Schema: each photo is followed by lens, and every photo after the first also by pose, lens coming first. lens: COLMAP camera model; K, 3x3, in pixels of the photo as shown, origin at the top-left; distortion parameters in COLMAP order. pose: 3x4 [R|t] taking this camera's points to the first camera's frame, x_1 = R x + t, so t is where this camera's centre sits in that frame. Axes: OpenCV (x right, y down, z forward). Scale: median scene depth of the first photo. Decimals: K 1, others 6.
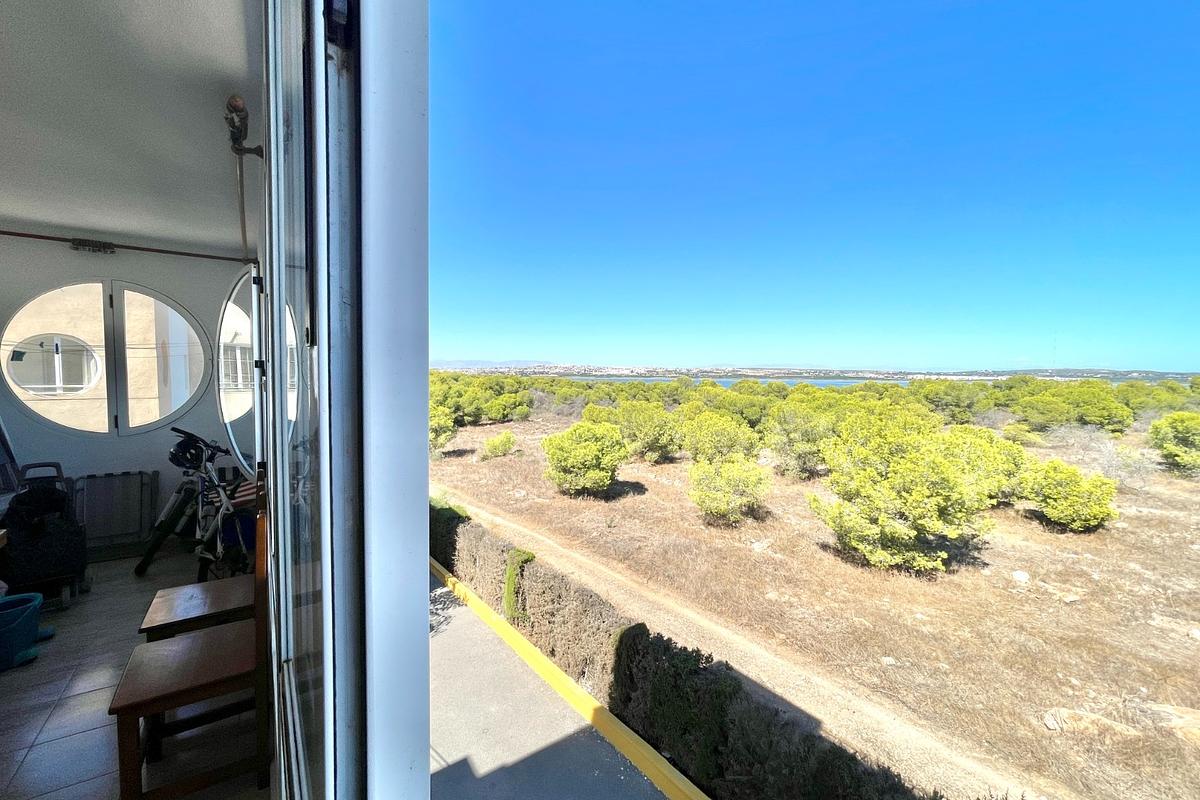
lens RADIAL K [[488.2, 0, 595.3], [0, 488.2, 399.4], [0, 0, 1]] dist [0.001131, 0.001835]
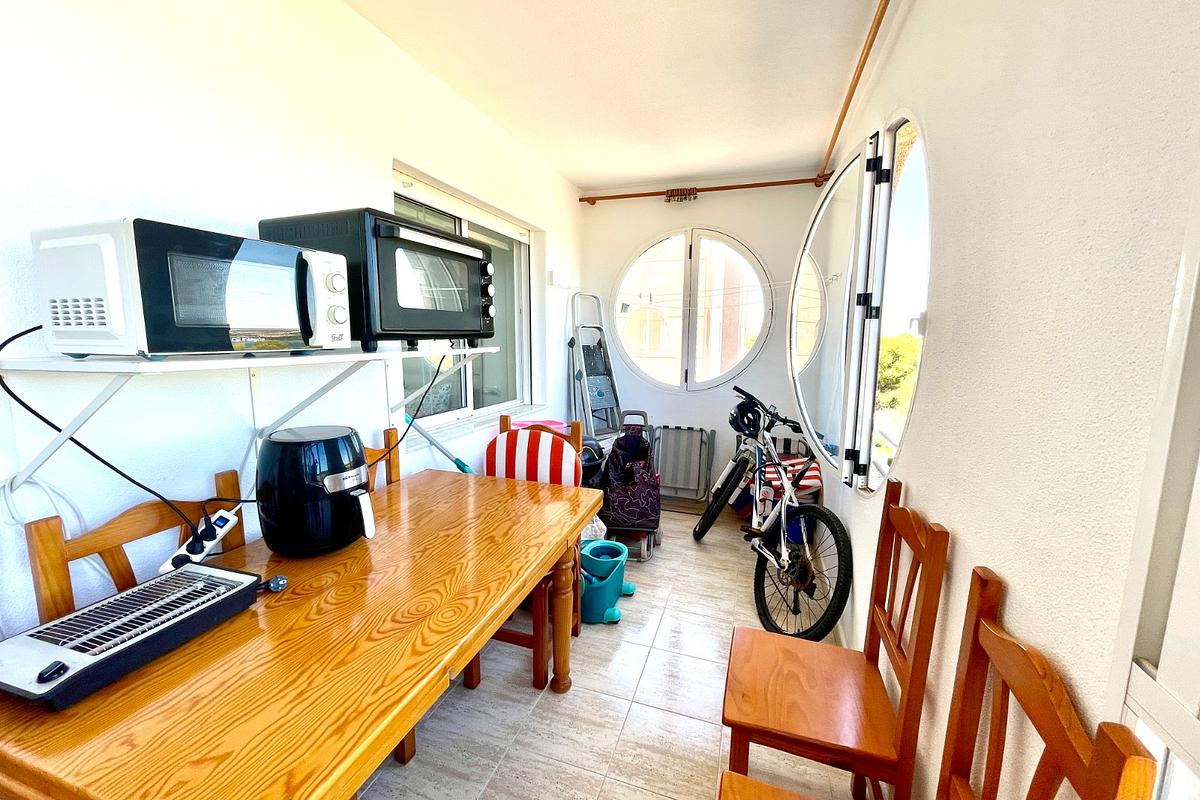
lens RADIAL K [[488.2, 0, 597.2], [0, 488.2, 402.3], [0, 0, 1]] dist [0.001131, 0.001835]
pose [[0.594873, 0.101722, -0.797357, -0.317944], [-0.044008, 0.994594, 0.094052, 0.014763], [0.802614, -0.020859, 0.596134, 0.287752]]
